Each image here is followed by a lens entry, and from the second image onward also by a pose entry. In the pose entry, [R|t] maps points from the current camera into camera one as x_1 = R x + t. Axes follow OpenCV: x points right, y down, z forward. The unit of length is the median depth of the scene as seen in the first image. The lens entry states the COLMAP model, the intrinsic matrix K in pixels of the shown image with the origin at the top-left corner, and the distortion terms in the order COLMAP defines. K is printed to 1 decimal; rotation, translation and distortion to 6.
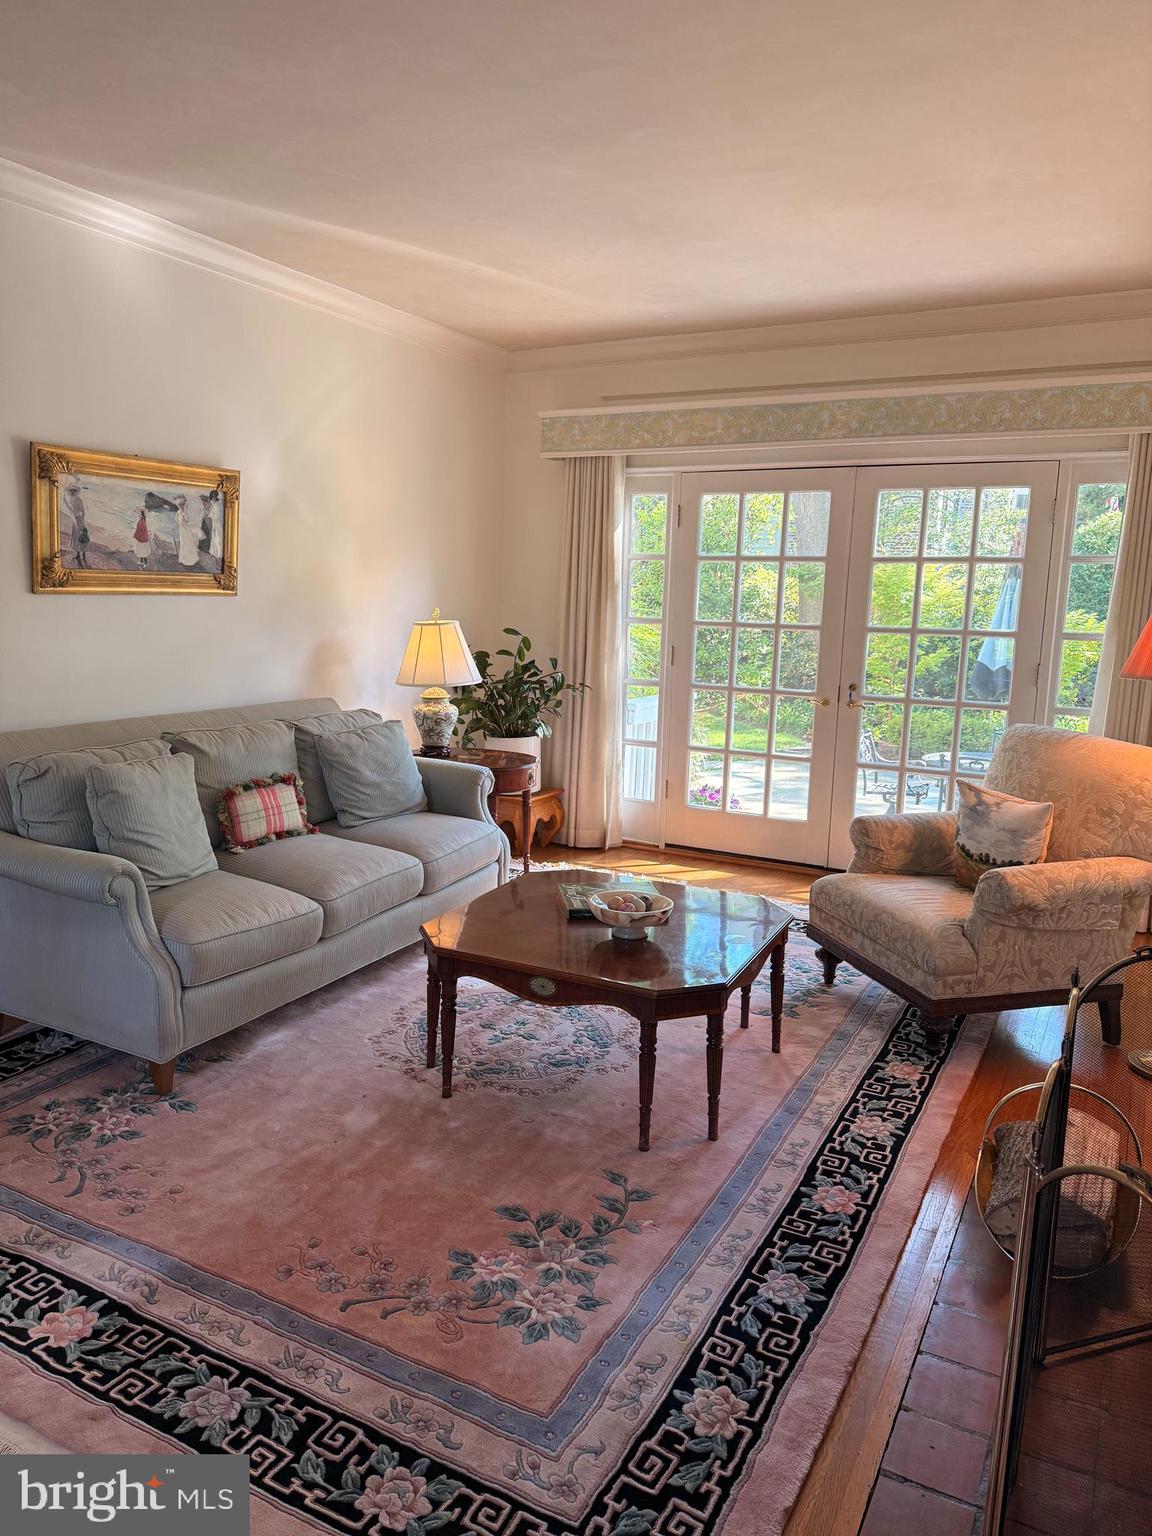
lens RADIAL K [[1088.8, 0, 568.5], [0, 1088.8, 773.2], [0, 0, 1]] dist [0.076749, -0.115259]
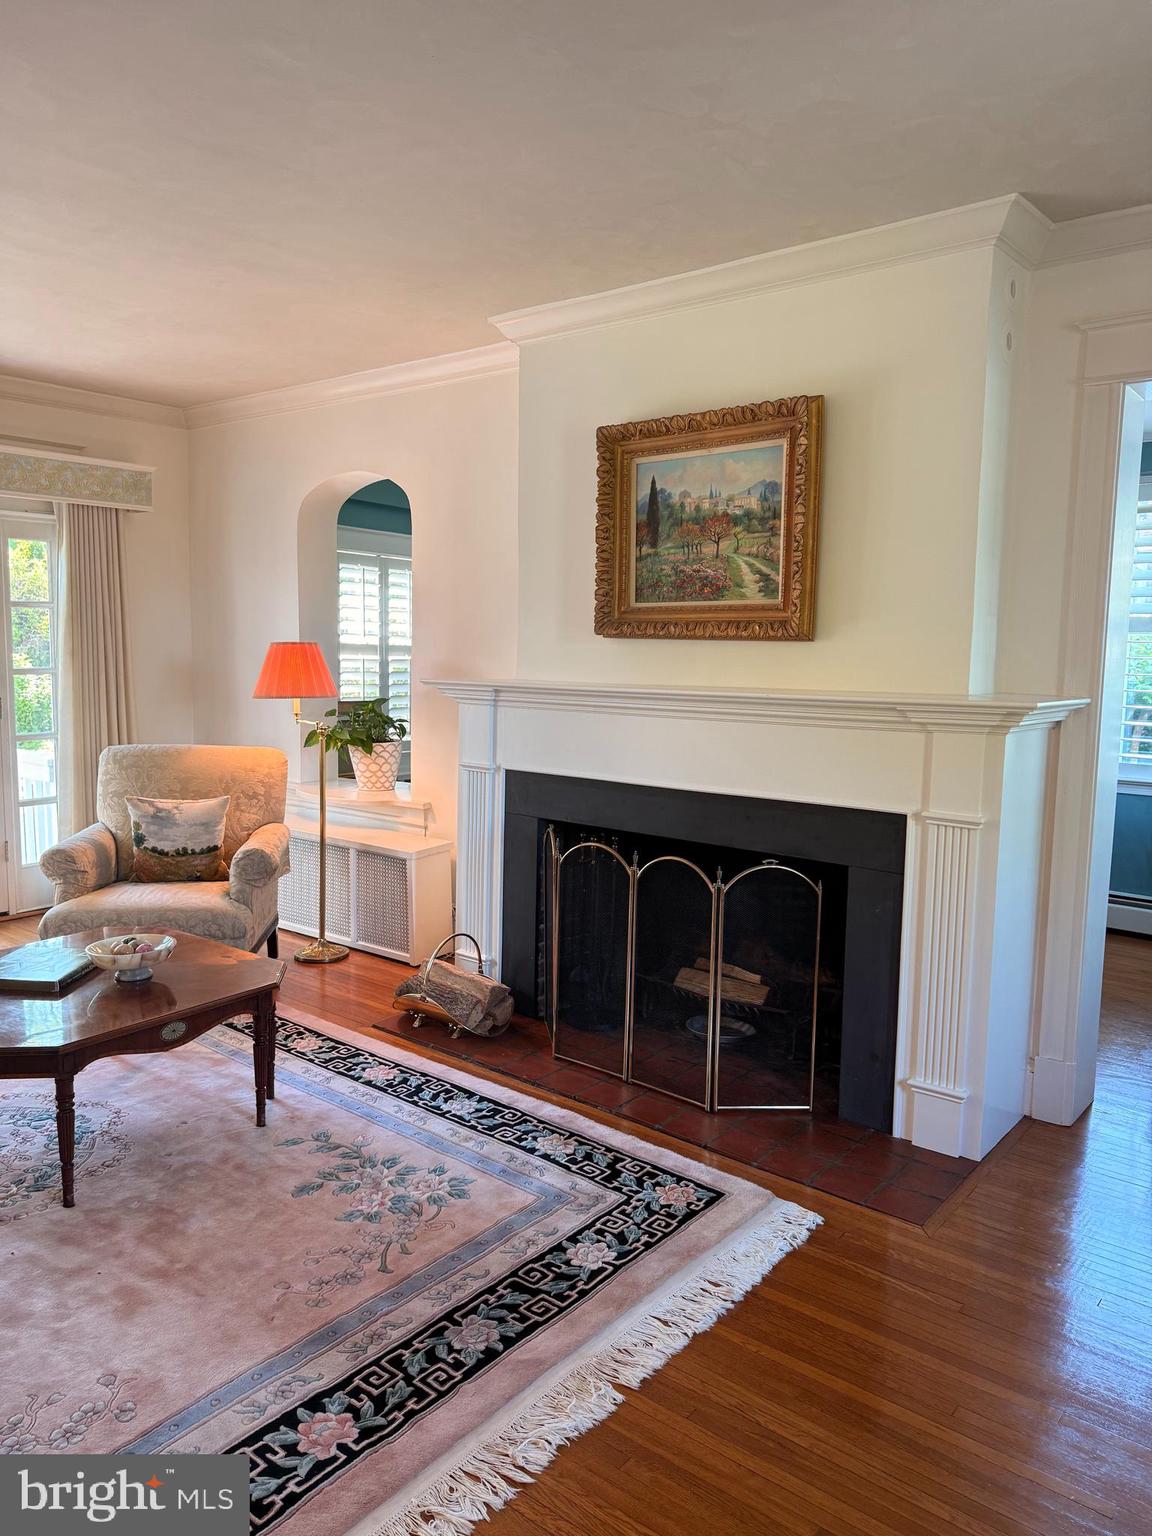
lens RADIAL K [[1080.4, 0, 583.7], [0, 1080.4, 772.0], [0, 0, 1]] dist [0.102710, -0.136058]
pose [[0.187799, -0.146274, 0.971255, -0.801752], [0.157327, 0.980561, 0.117255, -0.093593], [-0.969526, 0.130785, 0.207161, 0.316100]]
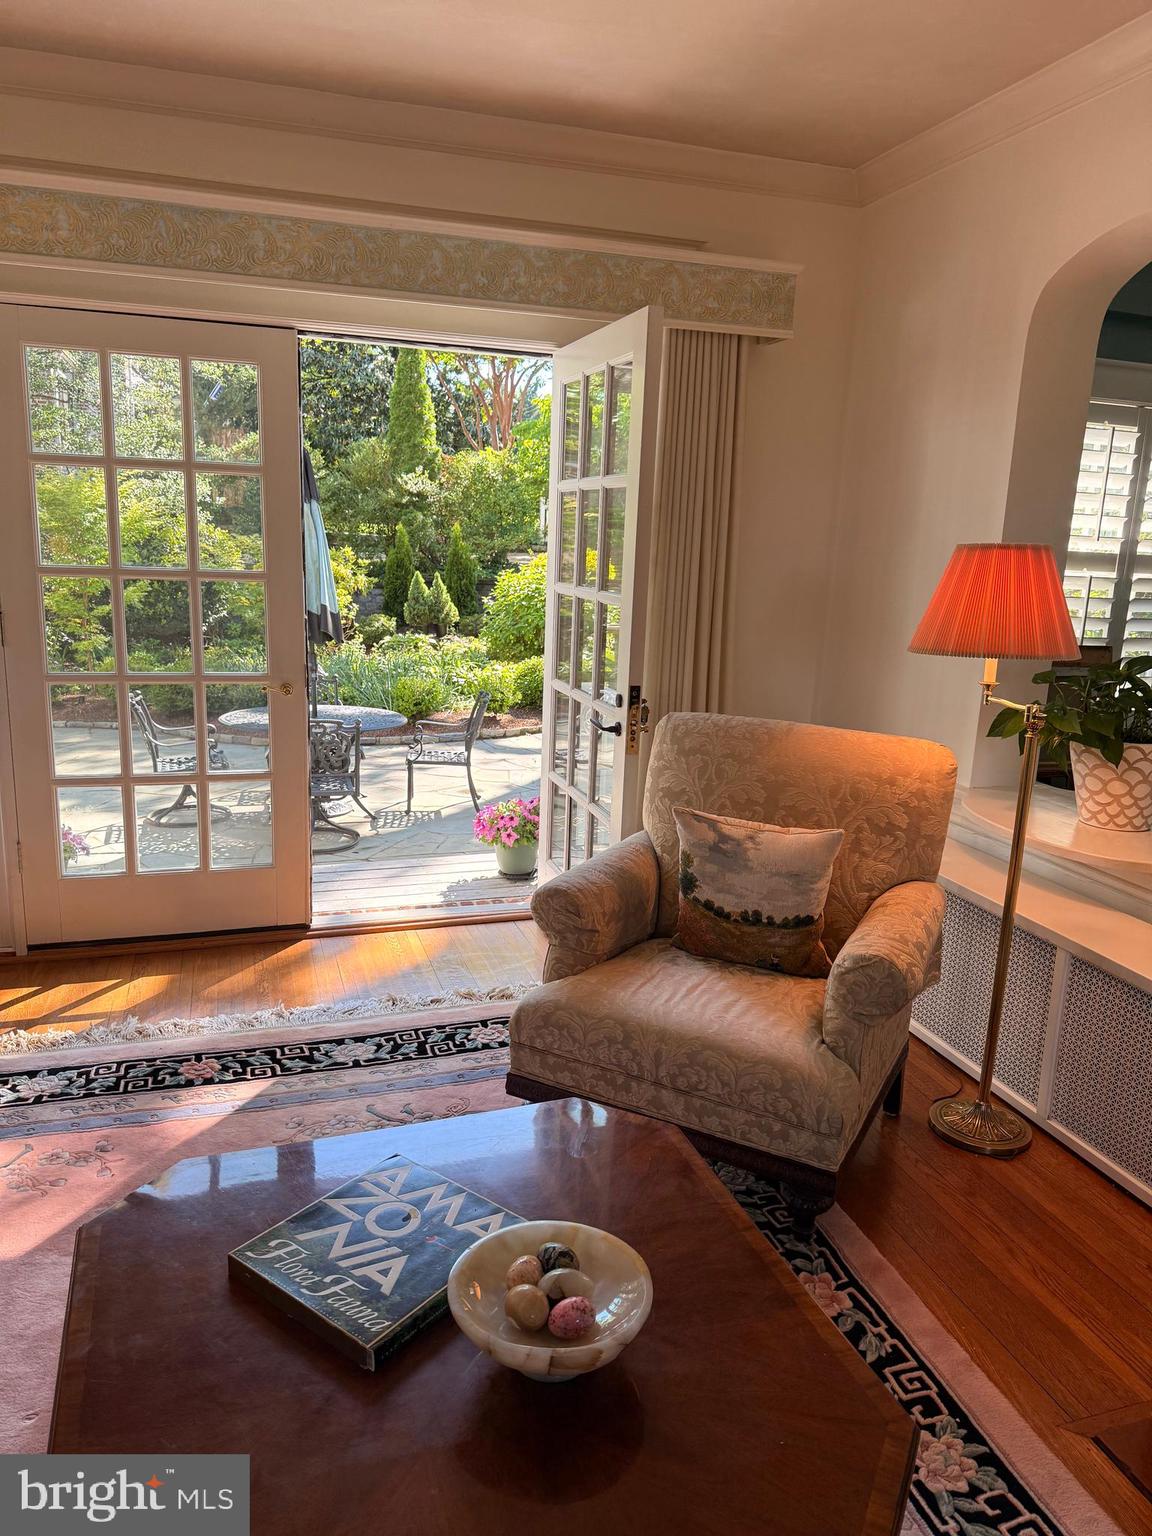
lens RADIAL K [[1080.4, 0, 583.7], [0, 1080.4, 772.0], [0, 0, 1]] dist [0.102710, -0.136058]
pose [[0.693489, -0.161049, 0.702236, -0.190355], [0.107876, 0.986919, 0.119805, -0.121719], [-0.712345, -0.007329, 0.701791, 0.644747]]
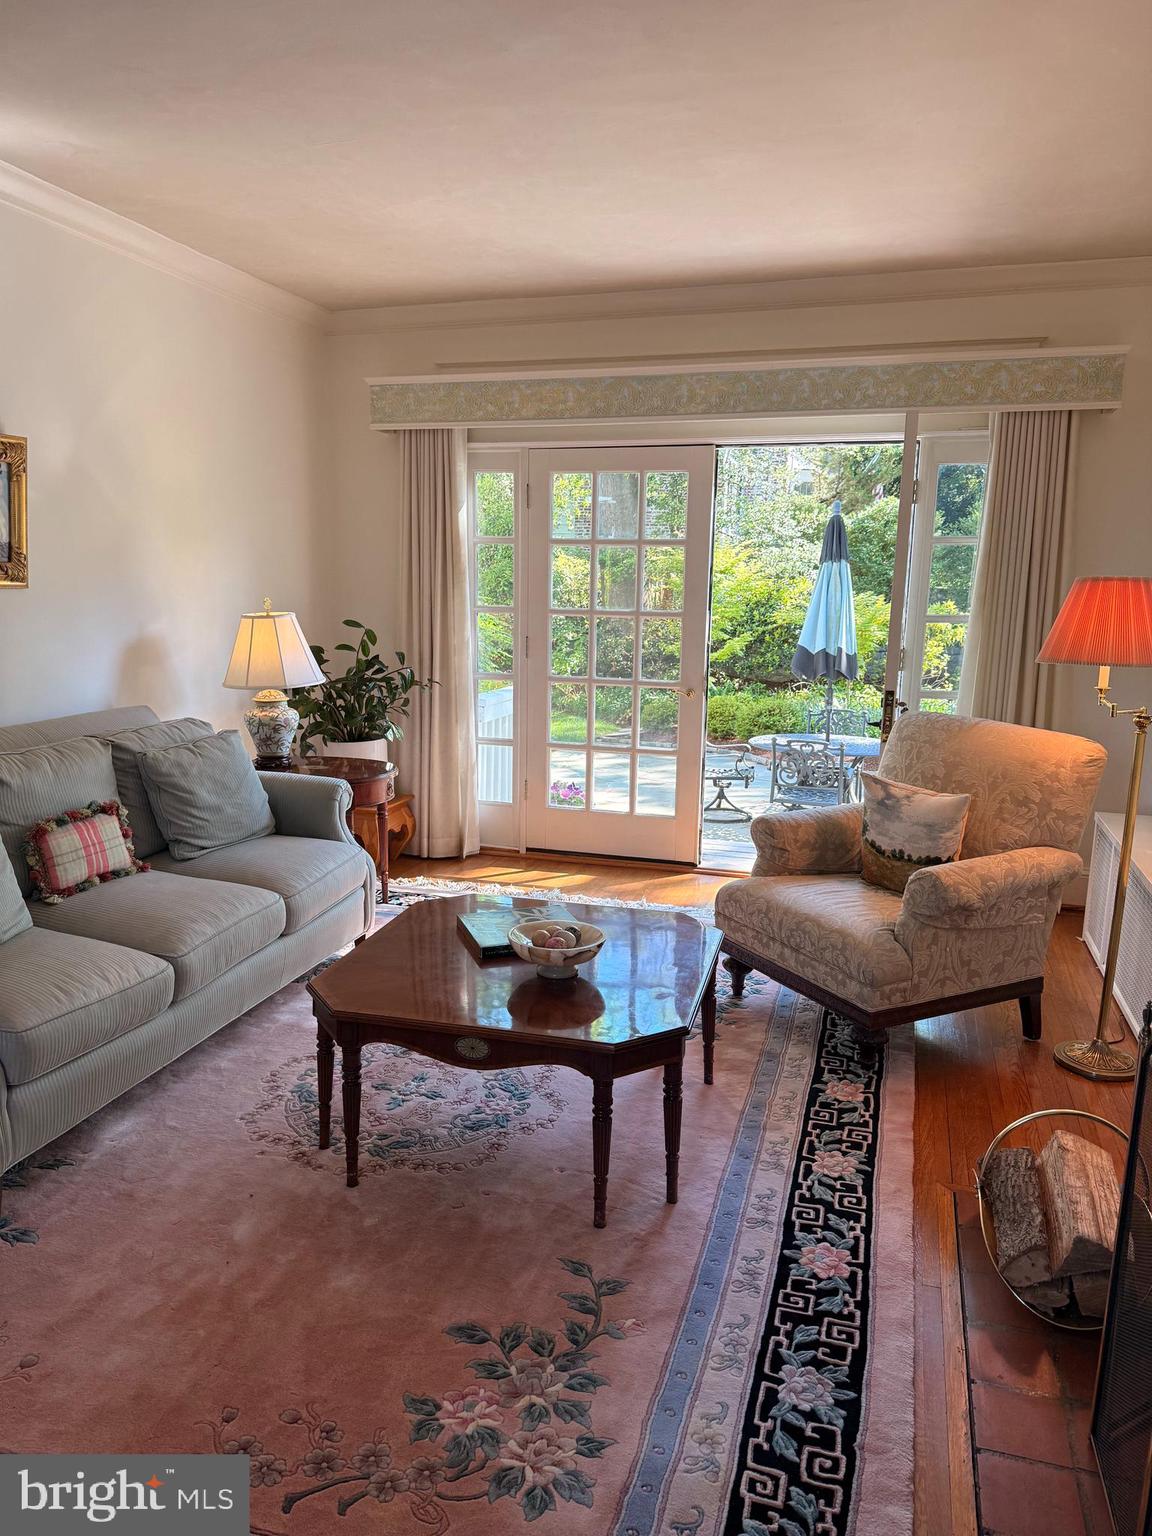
lens RADIAL K [[1102.0, 0, 576.0], [0, 1102.0, 768.0], [0, 0, 1]] dist [0.060849, -0.061858]
pose [[0.979764, -0.045937, 0.194816, -0.088073], [0.044246, 0.998936, 0.013025, -0.025018], [-0.195207, -0.004142, 0.980753, 0.123074]]
